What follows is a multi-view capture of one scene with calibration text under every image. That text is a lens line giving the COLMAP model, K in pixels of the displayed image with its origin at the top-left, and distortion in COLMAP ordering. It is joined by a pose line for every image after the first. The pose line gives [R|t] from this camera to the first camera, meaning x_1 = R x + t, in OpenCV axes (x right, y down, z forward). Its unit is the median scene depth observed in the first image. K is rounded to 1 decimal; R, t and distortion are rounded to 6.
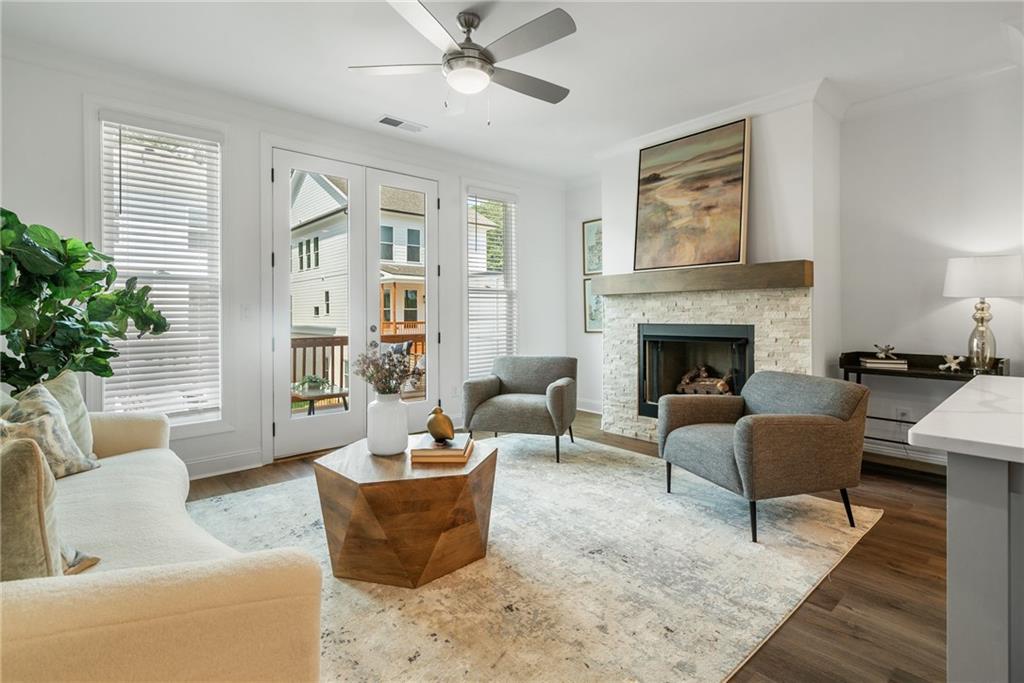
lens RADIAL K [[466.4, 0, 497.1], [0, 466.4, 322.6], [0, 0, 1]] dist [-0.004374, 0.000245]
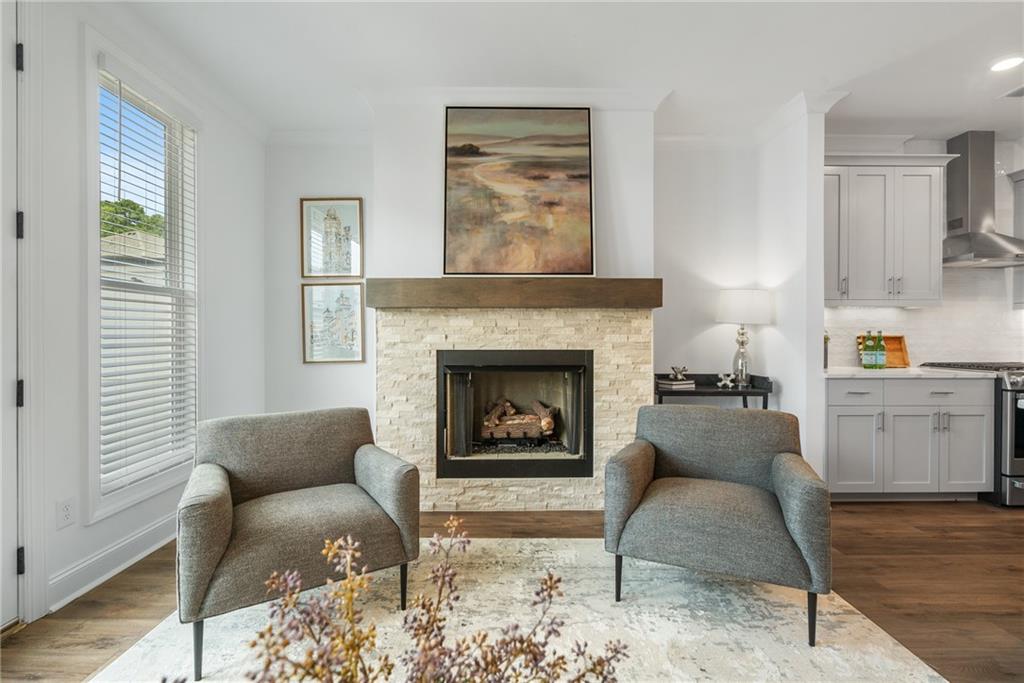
lens RADIAL K [[466.4, 0, 517.5], [0, 466.4, 339.6], [0, 0, 1]] dist [-0.004374, 0.000245]
pose [[0.648616, 0.000632, 0.761116, -0.185367], [0.008851, 0.999926, -0.008373, -0.007630], [-0.761064, 0.012168, 0.648562, 0.512877]]
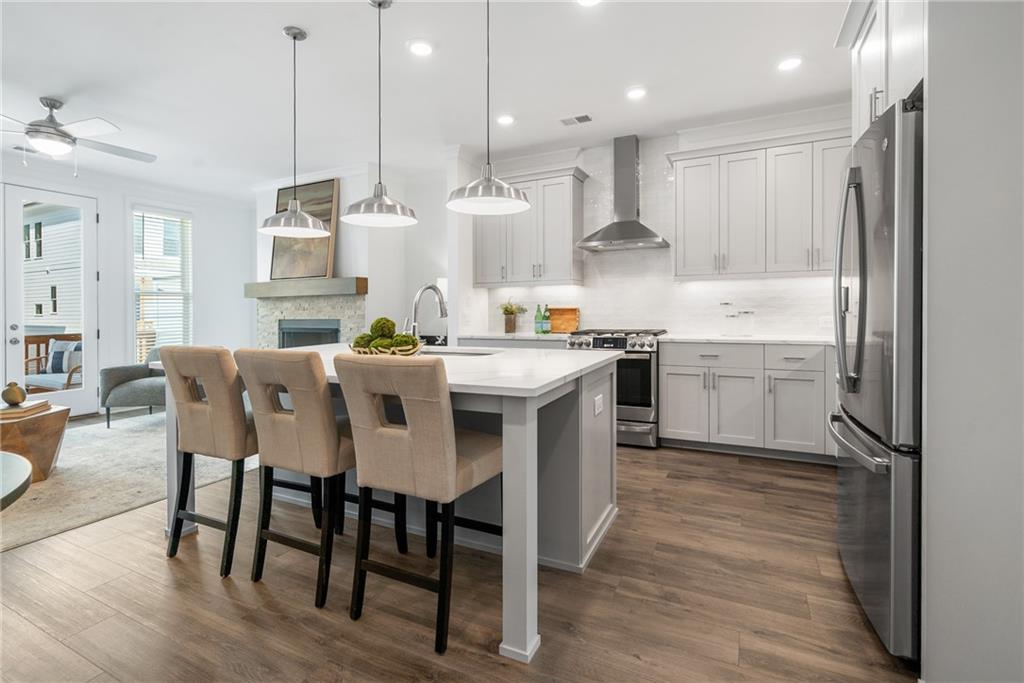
lens RADIAL K [[466.4, 0, 514.4], [0, 466.4, 316.0], [0, 0, 1]] dist [-0.004374, 0.000245]
pose [[0.927246, -0.012452, 0.374245, 0.479499], [0.013945, 0.999902, -0.001283, 0.003804], [-0.374192, 0.006409, 0.927329, -0.547459]]
